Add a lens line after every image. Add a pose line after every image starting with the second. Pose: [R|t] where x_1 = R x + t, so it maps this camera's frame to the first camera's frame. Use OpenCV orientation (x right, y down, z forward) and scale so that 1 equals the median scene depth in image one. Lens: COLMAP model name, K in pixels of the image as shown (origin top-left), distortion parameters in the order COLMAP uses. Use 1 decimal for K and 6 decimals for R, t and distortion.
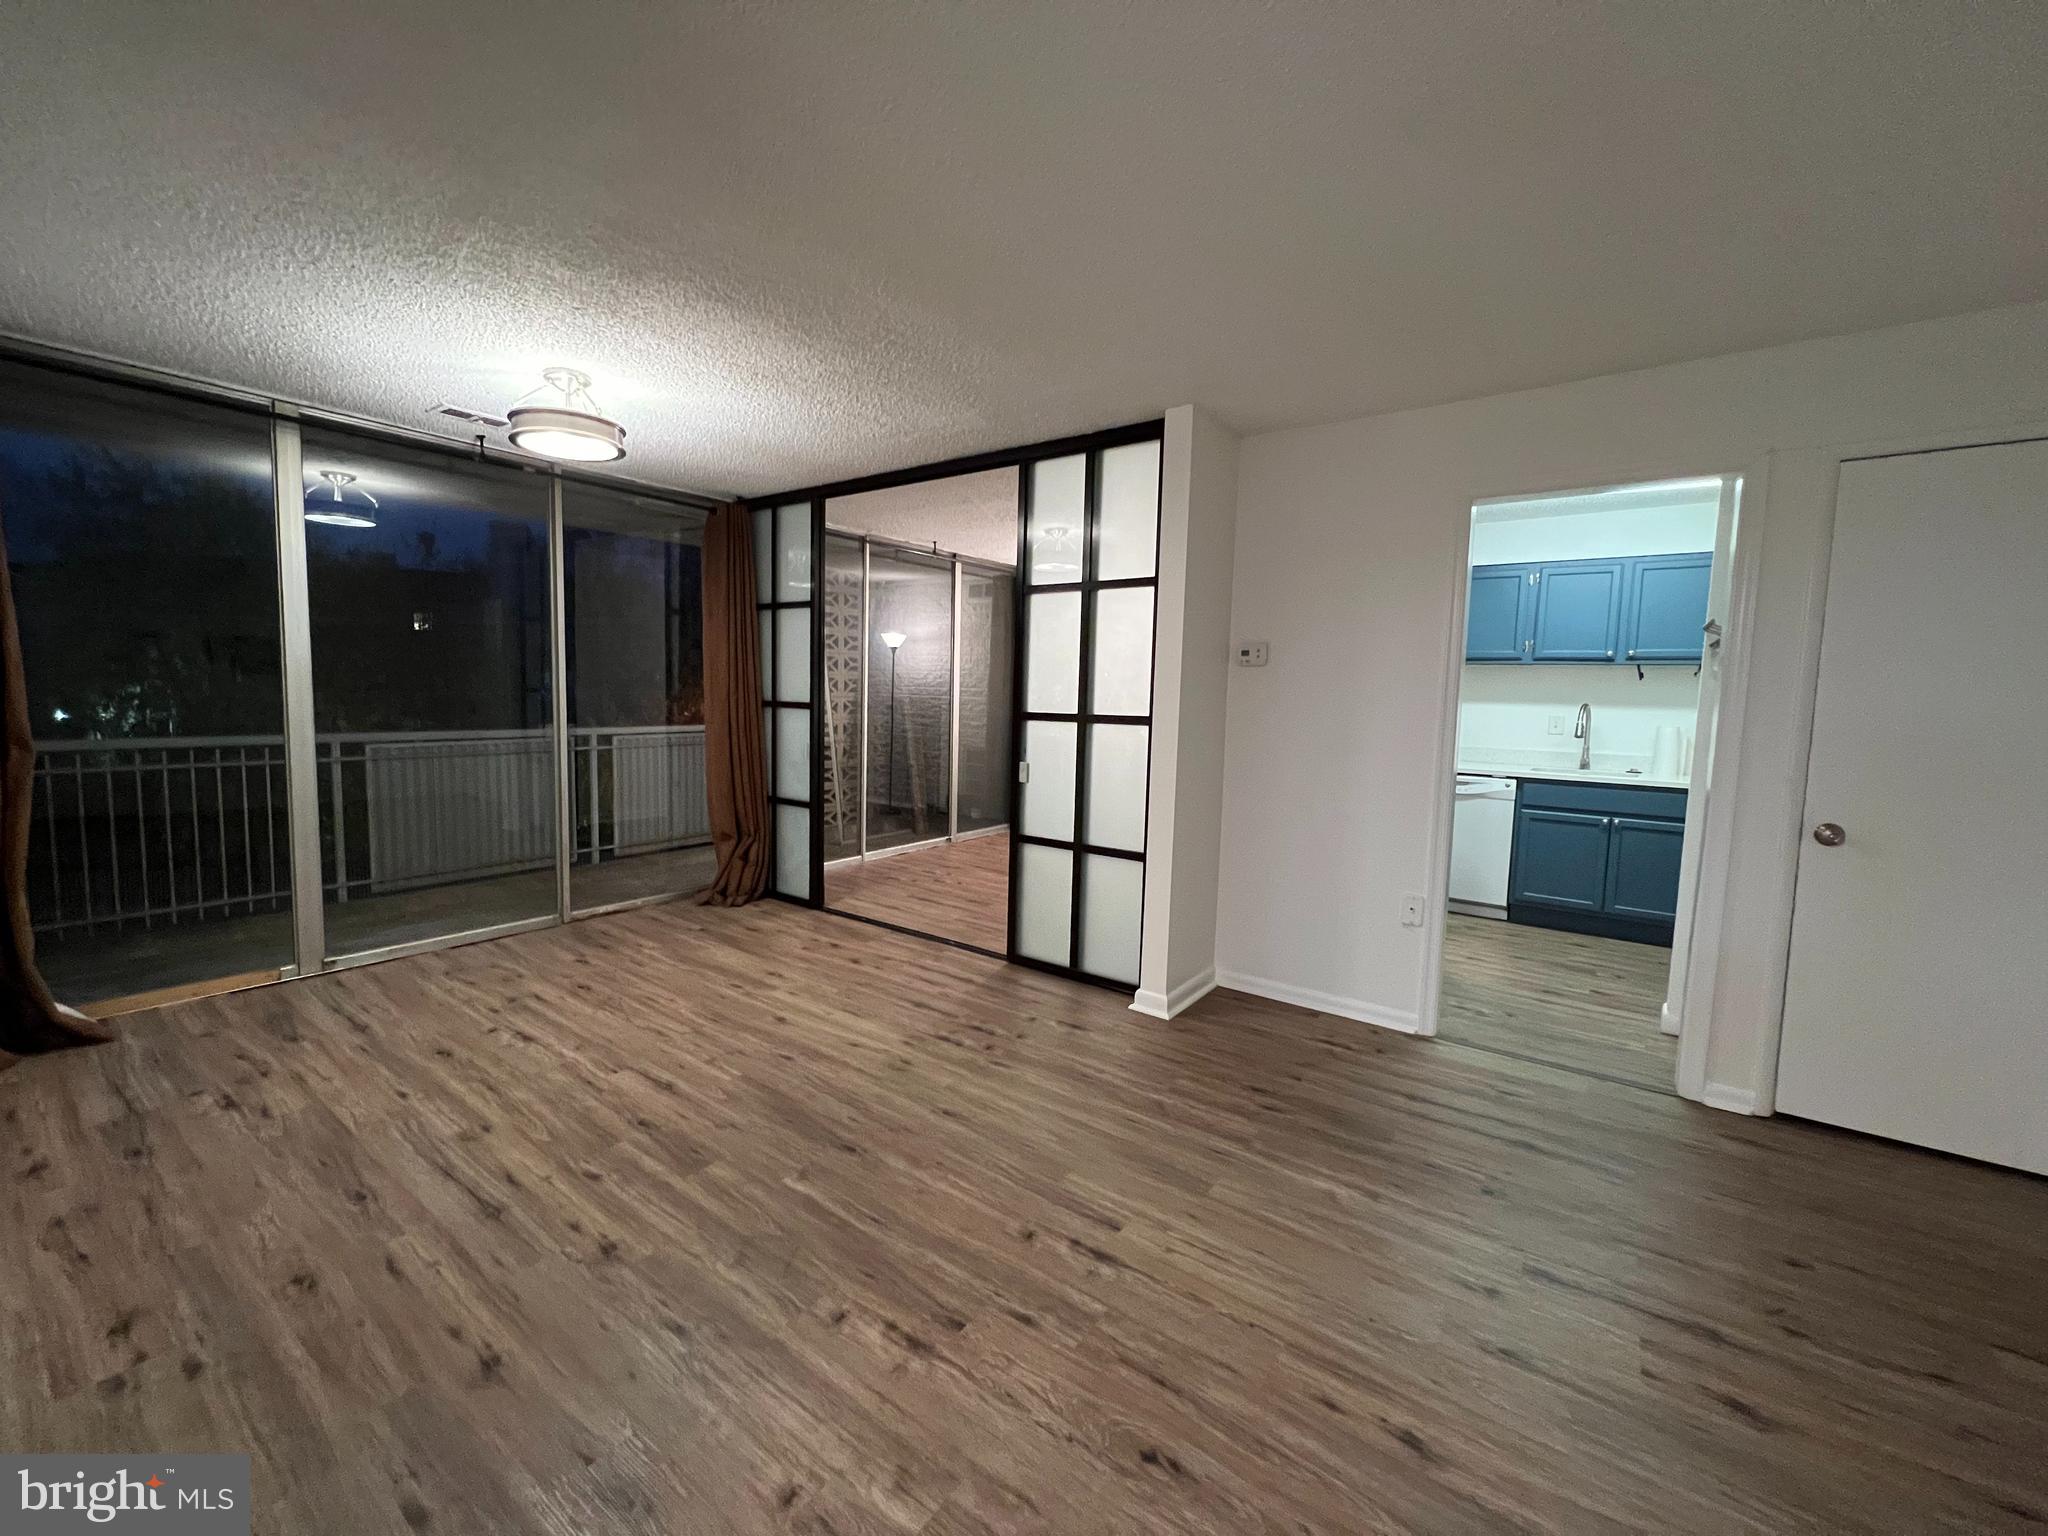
lens RADIAL K [[816.9, 0, 1017.2], [0, 816.9, 758.6], [0, 0, 1]] dist [-0.002102, 0.000370]
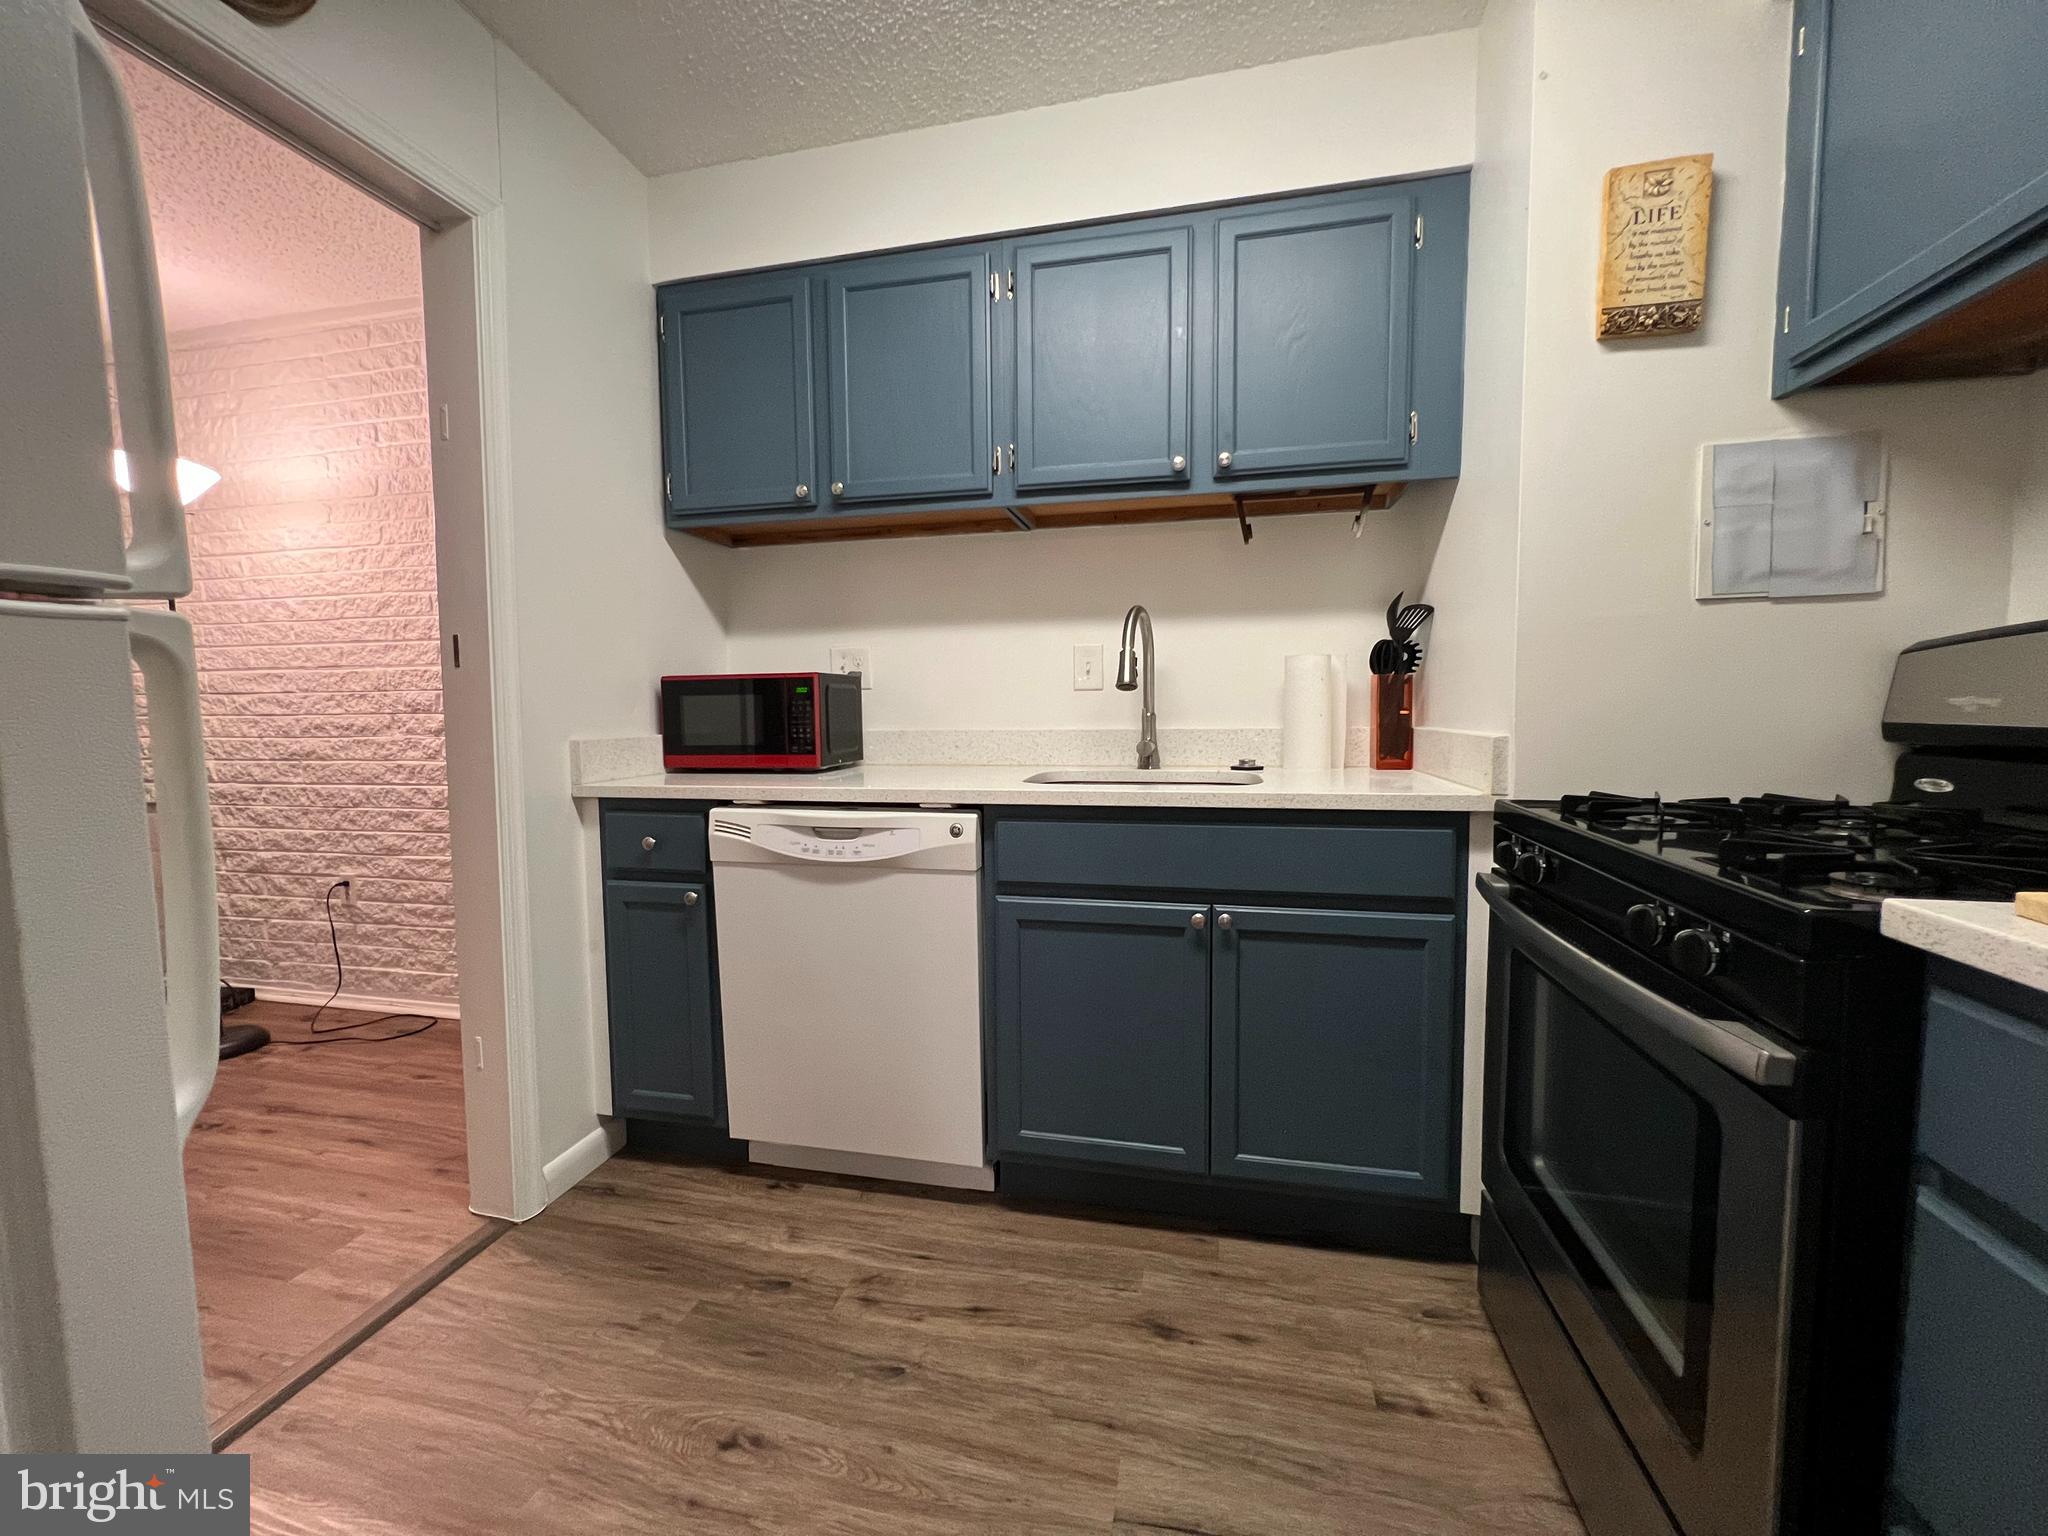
lens RADIAL K [[816.9, 0, 1020.3], [0, 816.9, 758.4], [0, 0, 1]] dist [-0.002102, 0.000370]
pose [[0.913581, -0.061268, 0.402014, 0.702627], [0.067240, 0.997737, -0.000744, 0.005888], [-0.401058, 0.027711, 0.915633, 0.966789]]
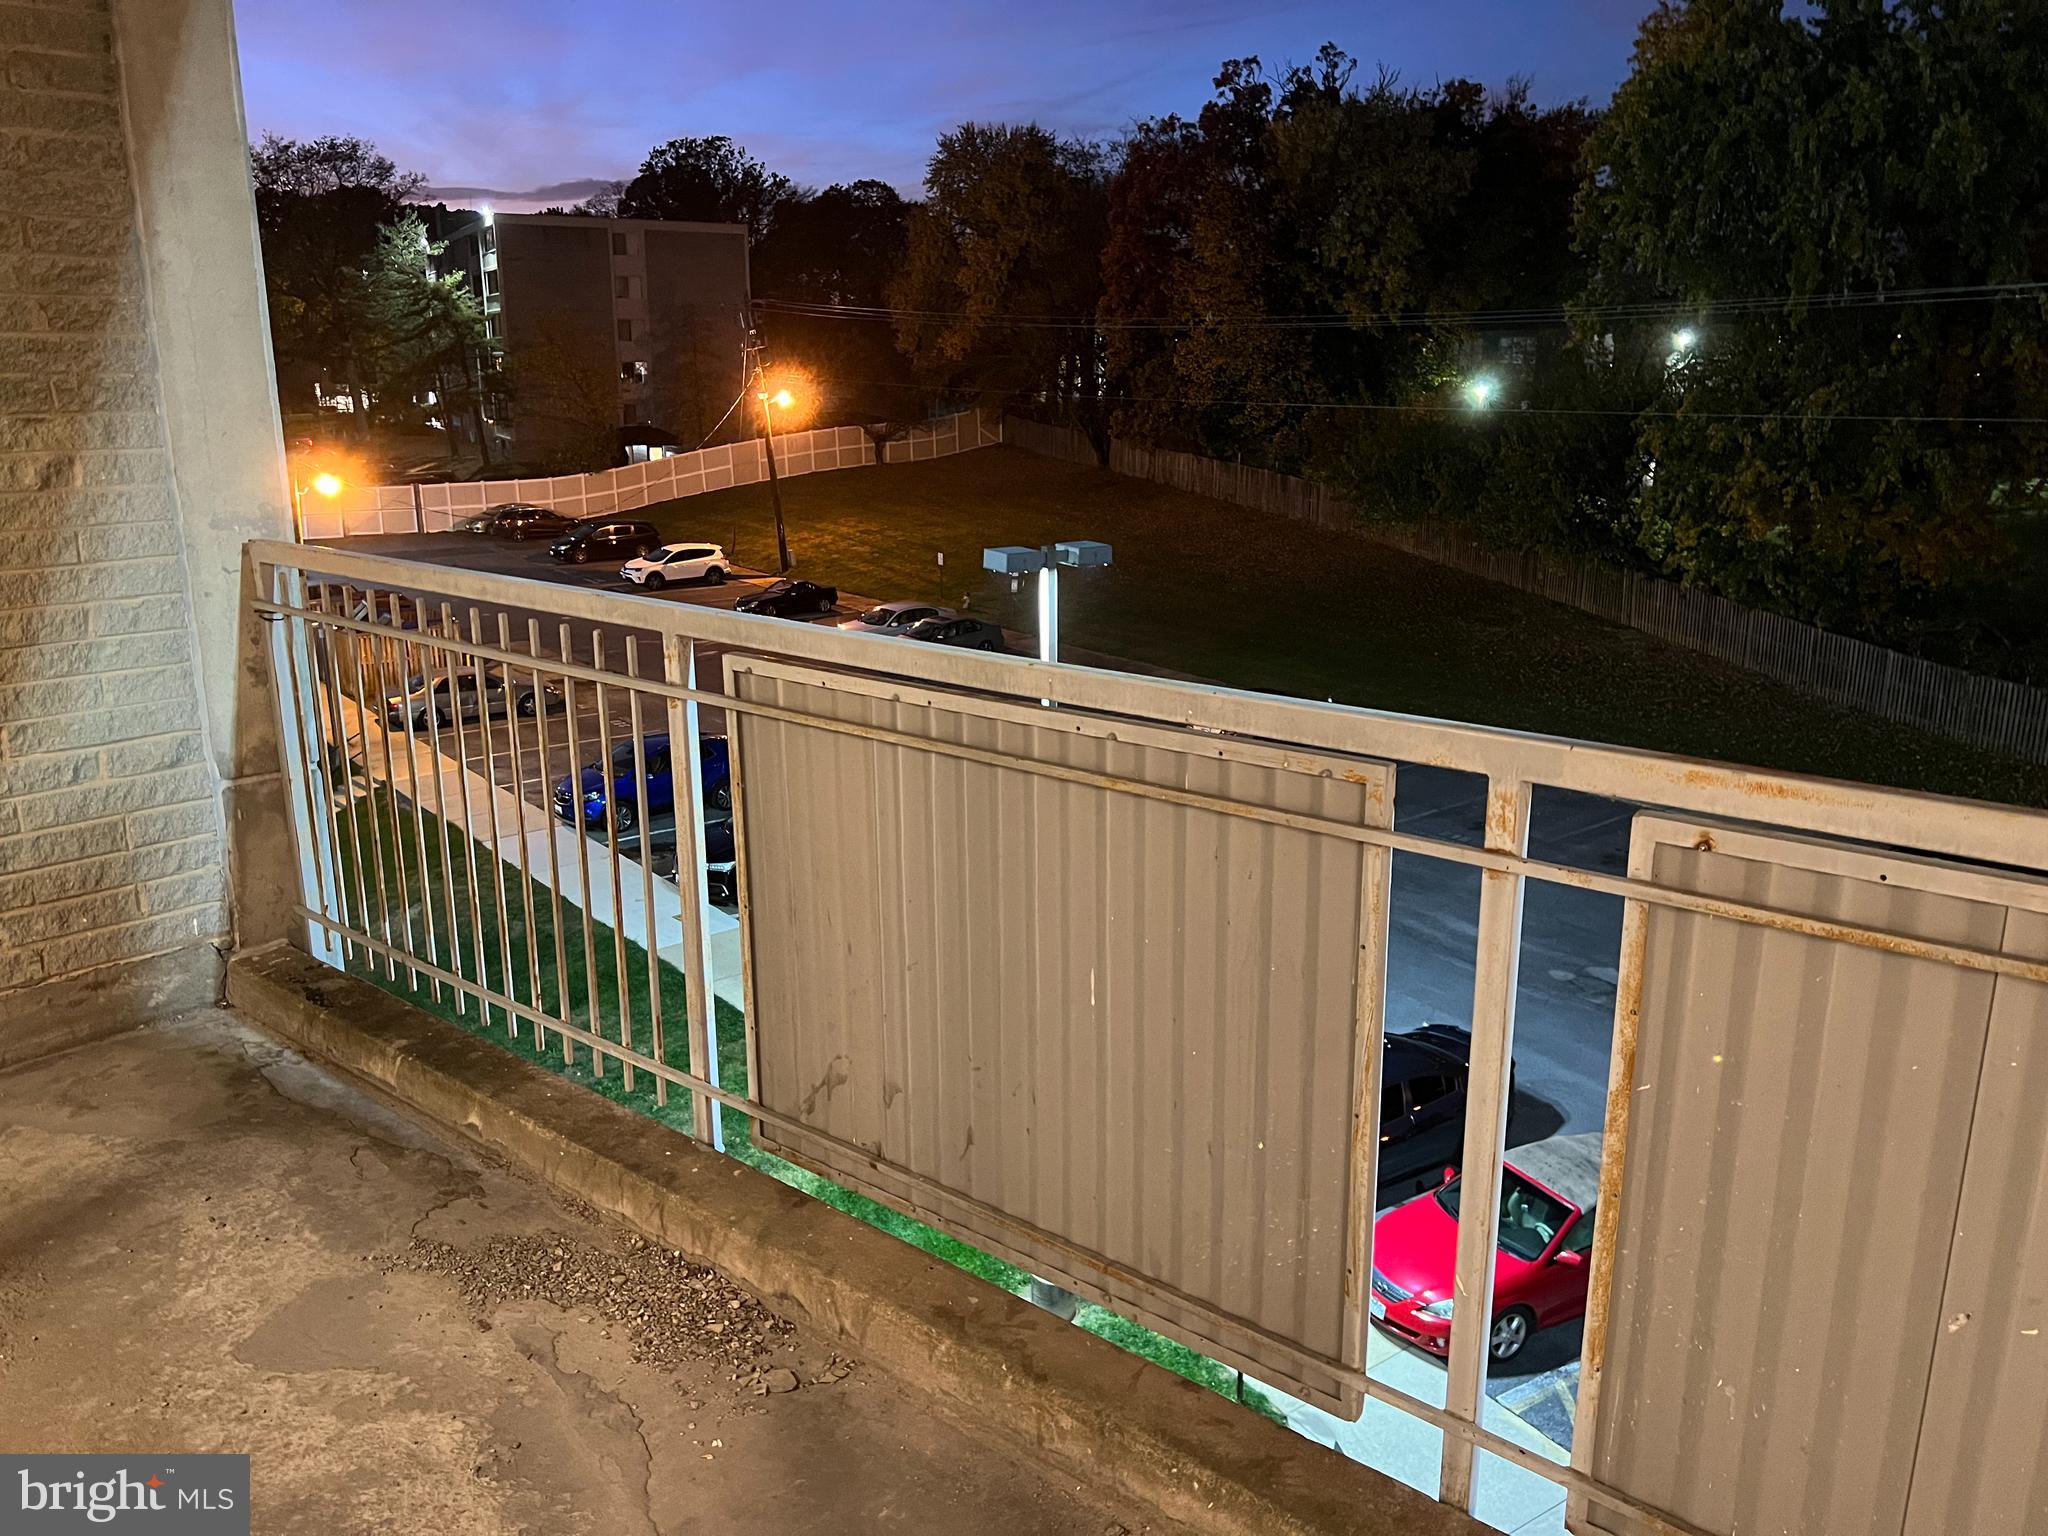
lens RADIAL K [[1532.5, 0, 1023.4], [0, 1532.5, 768.1], [0, 0, 1]] dist [0.063079, -0.073314]
pose [[-0.047964, 0.230387, -0.971916, -0.418210], [-0.088126, 0.968266, 0.233871, -0.165107], [0.994954, 0.096869, -0.026139, 1.655937]]
